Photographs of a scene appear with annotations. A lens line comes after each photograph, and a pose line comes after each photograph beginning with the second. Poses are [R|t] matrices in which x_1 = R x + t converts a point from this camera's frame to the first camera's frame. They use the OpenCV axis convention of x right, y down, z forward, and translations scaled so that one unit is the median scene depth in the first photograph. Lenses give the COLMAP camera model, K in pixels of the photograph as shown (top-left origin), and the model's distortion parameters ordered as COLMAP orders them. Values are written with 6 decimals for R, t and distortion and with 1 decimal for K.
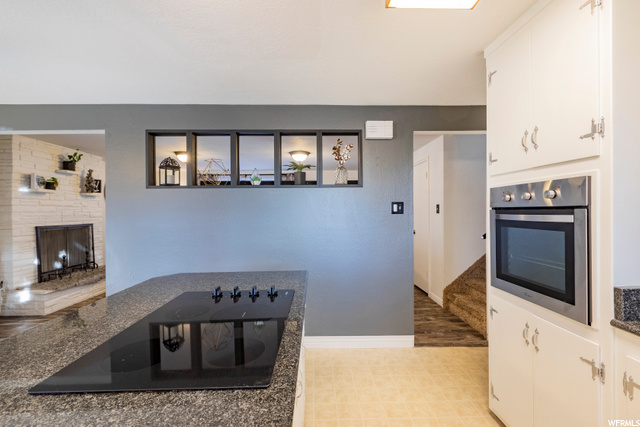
lens RADIAL K [[288.0, 0, 320.0], [0, 288.0, 213.5], [0, 0, 1]] dist [-0.000235, -0.000076]
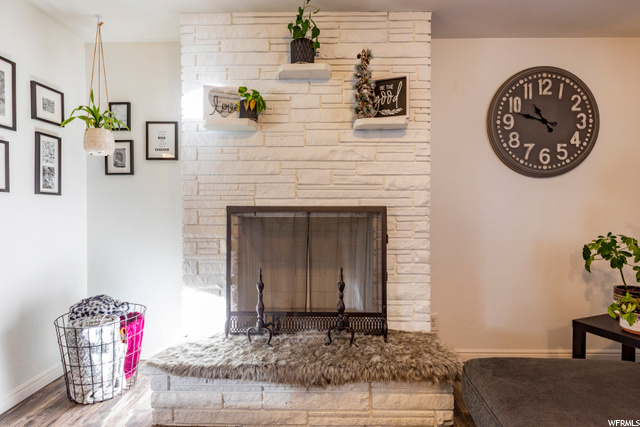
lens RADIAL K [[331.6, 0, 320.1], [0, 331.6, 211.5], [0, 0, 1]] dist [-0.001715, -0.000366]
pose [[-0.035979, 0.012627, -0.999273, -0.395088], [-0.007041, 0.999892, 0.012888, 0.038400], [0.999328, 0.007500, -0.035886, 0.978682]]
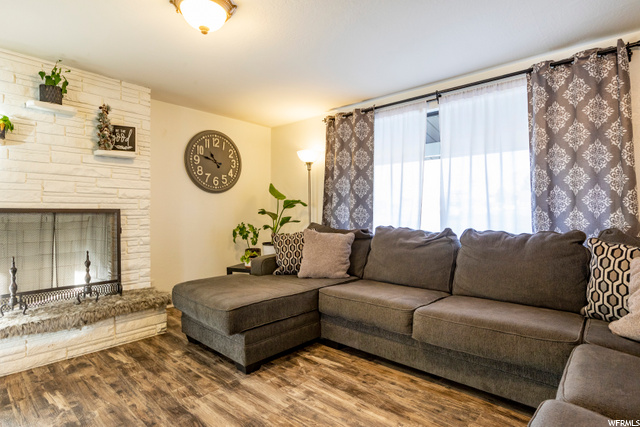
lens RADIAL K [[331.6, 0, 320.1], [0, 331.6, 211.5], [0, 0, 1]] dist [-0.001715, -0.000366]
pose [[0.727214, 0.008387, -0.686360, -0.096421], [-0.010885, 0.999941, 0.000685, 0.036796], [0.686325, 0.006973, 0.727262, 0.845546]]
